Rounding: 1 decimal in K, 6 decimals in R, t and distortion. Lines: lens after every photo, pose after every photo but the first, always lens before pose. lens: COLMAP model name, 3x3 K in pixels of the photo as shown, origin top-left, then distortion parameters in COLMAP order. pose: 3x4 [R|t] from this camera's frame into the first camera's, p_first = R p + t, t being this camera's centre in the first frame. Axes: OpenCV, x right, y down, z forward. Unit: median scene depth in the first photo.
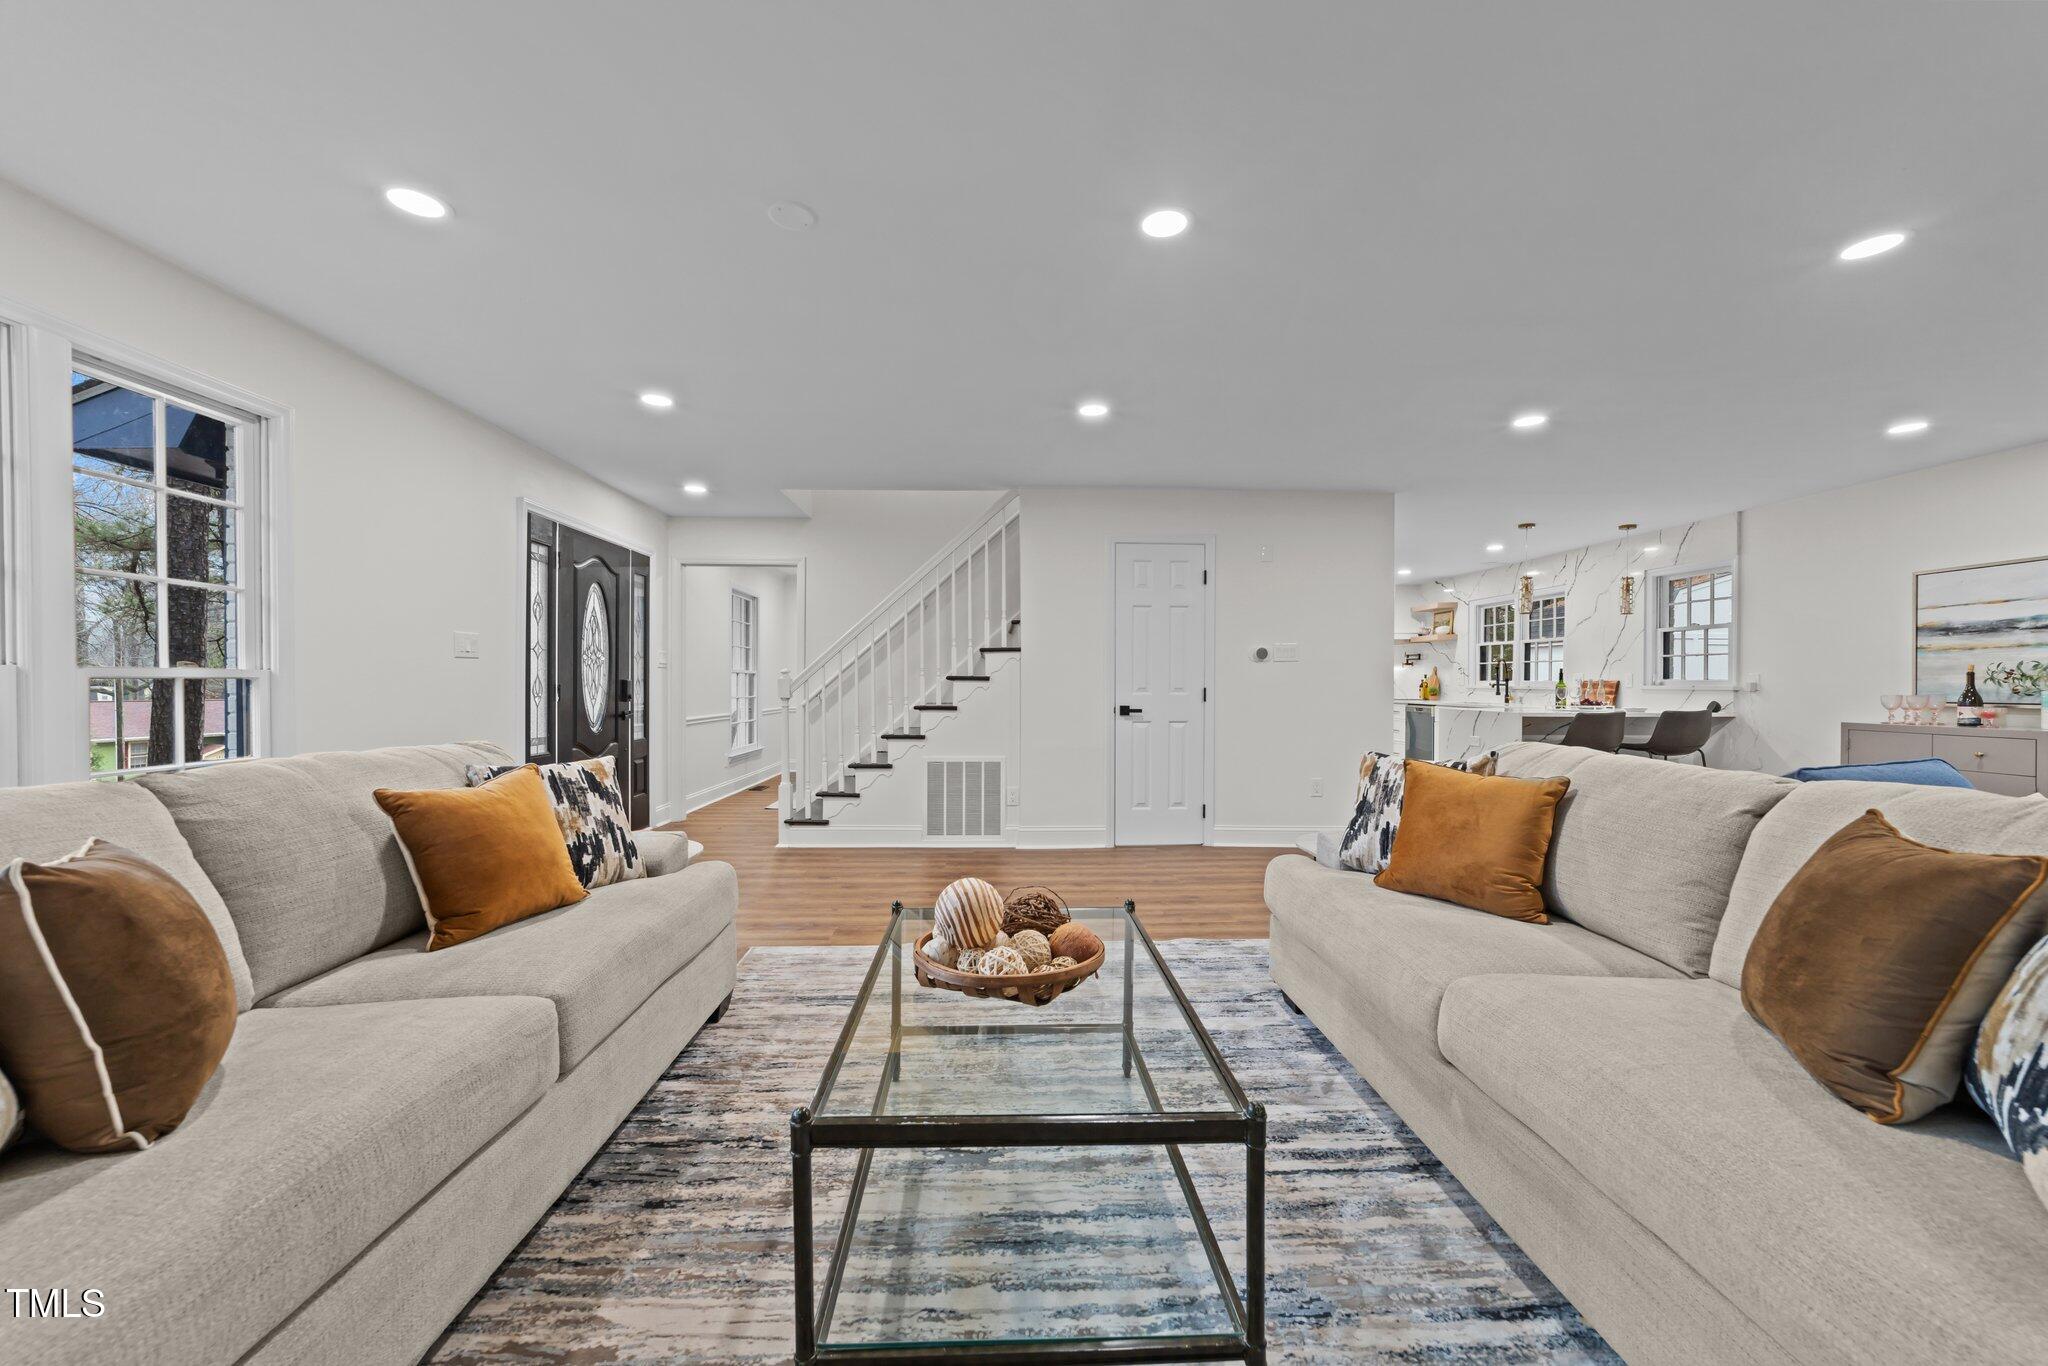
lens RADIAL K [[772.3, 0, 1016.6], [0, 772.3, 686.2], [0, 0, 1]] dist [0.000590, 0.000214]
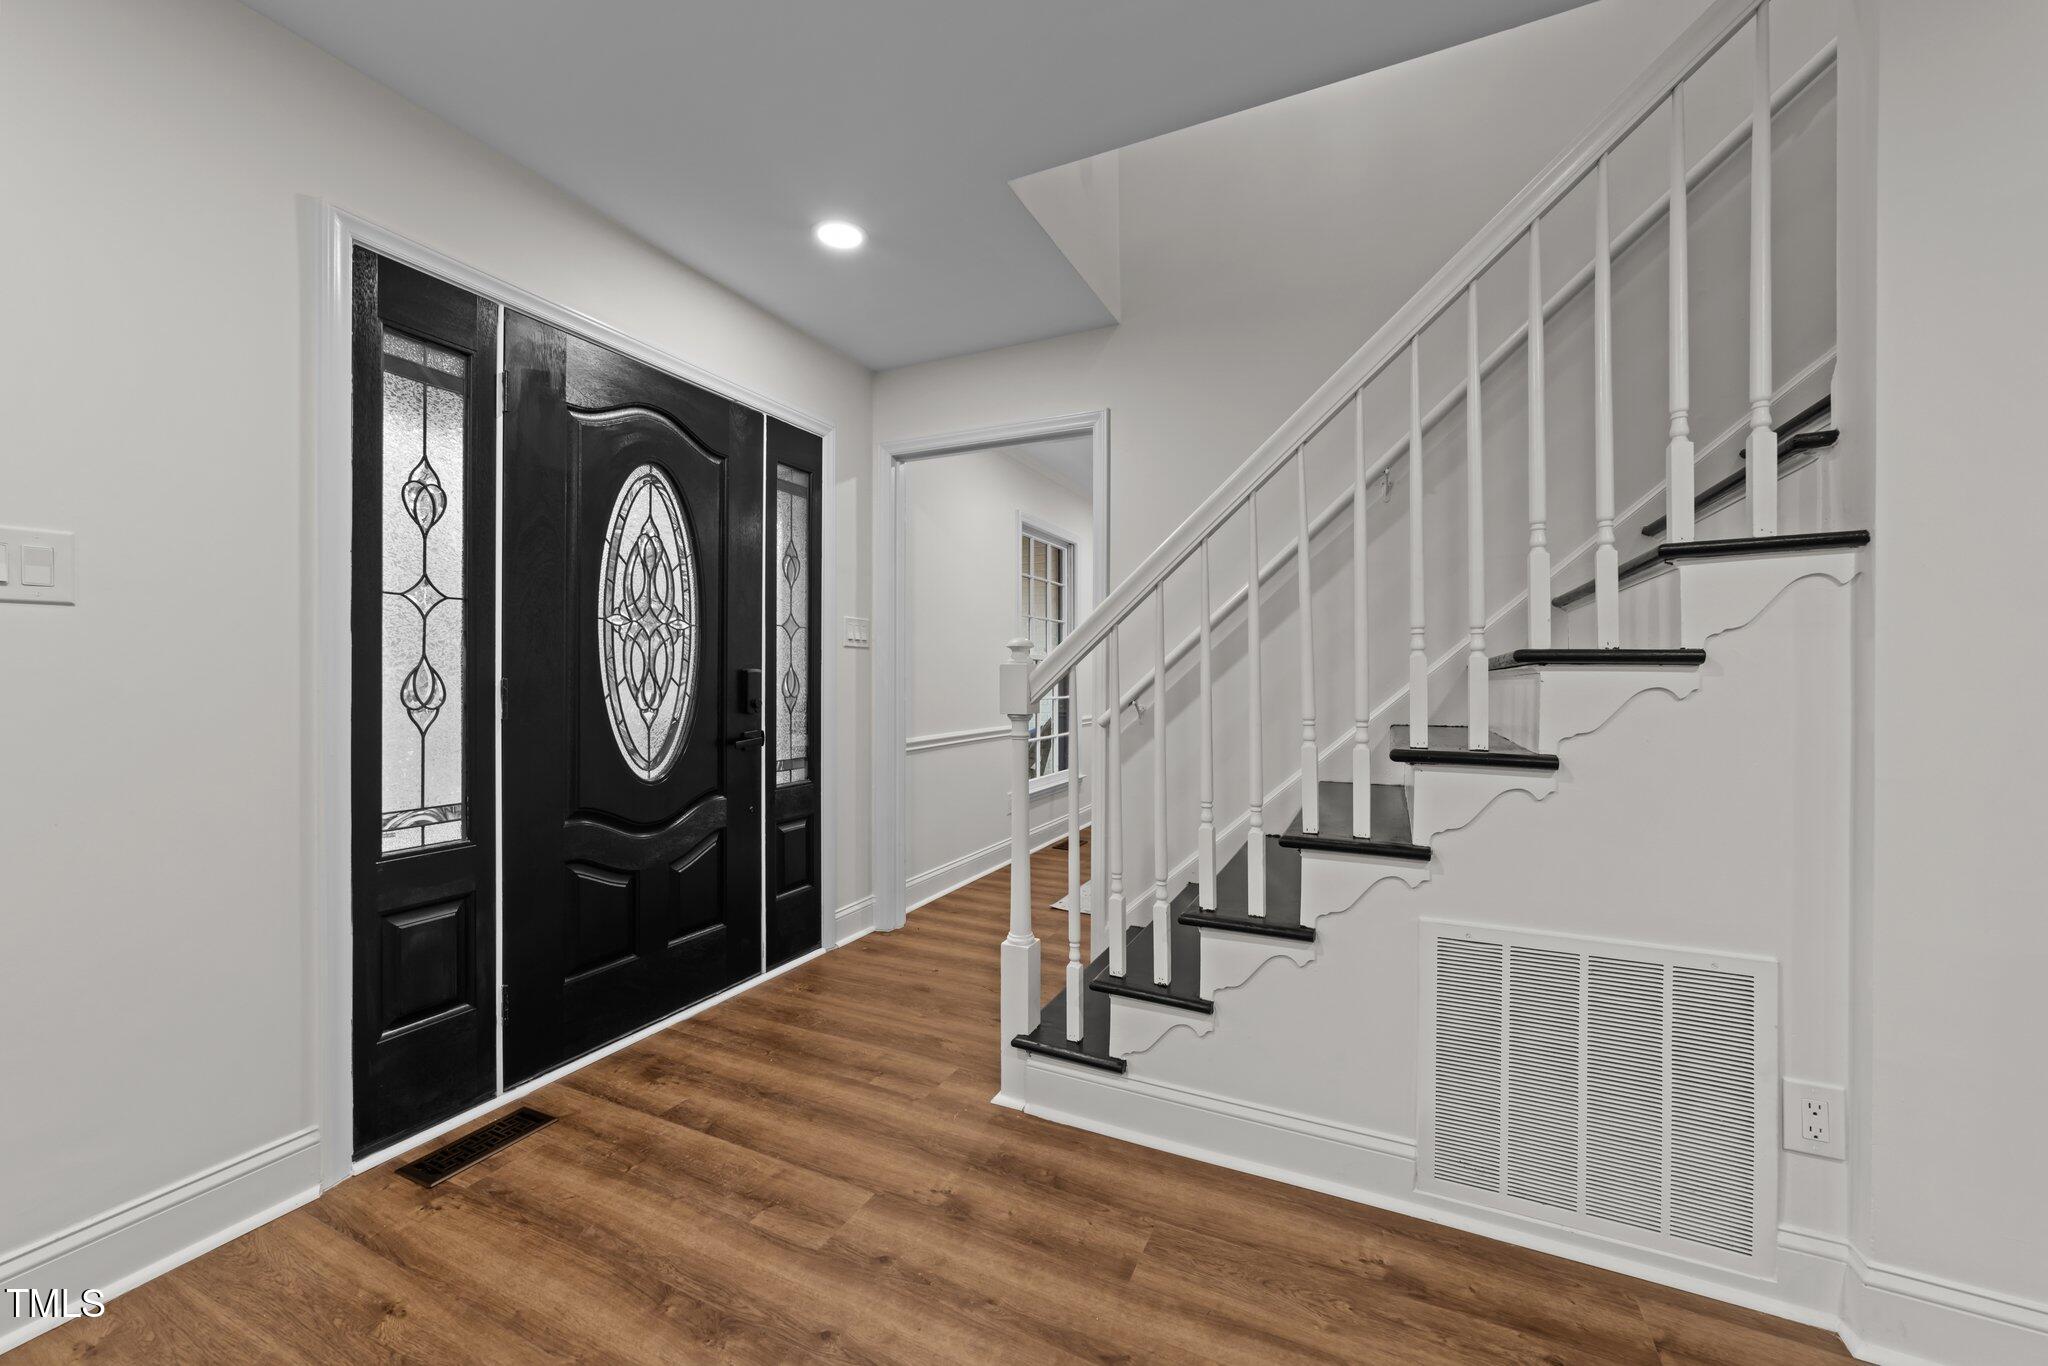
lens RADIAL K [[772.3, 0, 1016.6], [0, 772.3, 686.2], [0, 0, 1]] dist [0.000590, 0.000214]
pose [[0.880403, 0.004097, -0.474209, -0.116871], [-0.001098, 0.999978, 0.006602, -0.001142], [0.474226, -0.005292, 0.880388, 0.655034]]
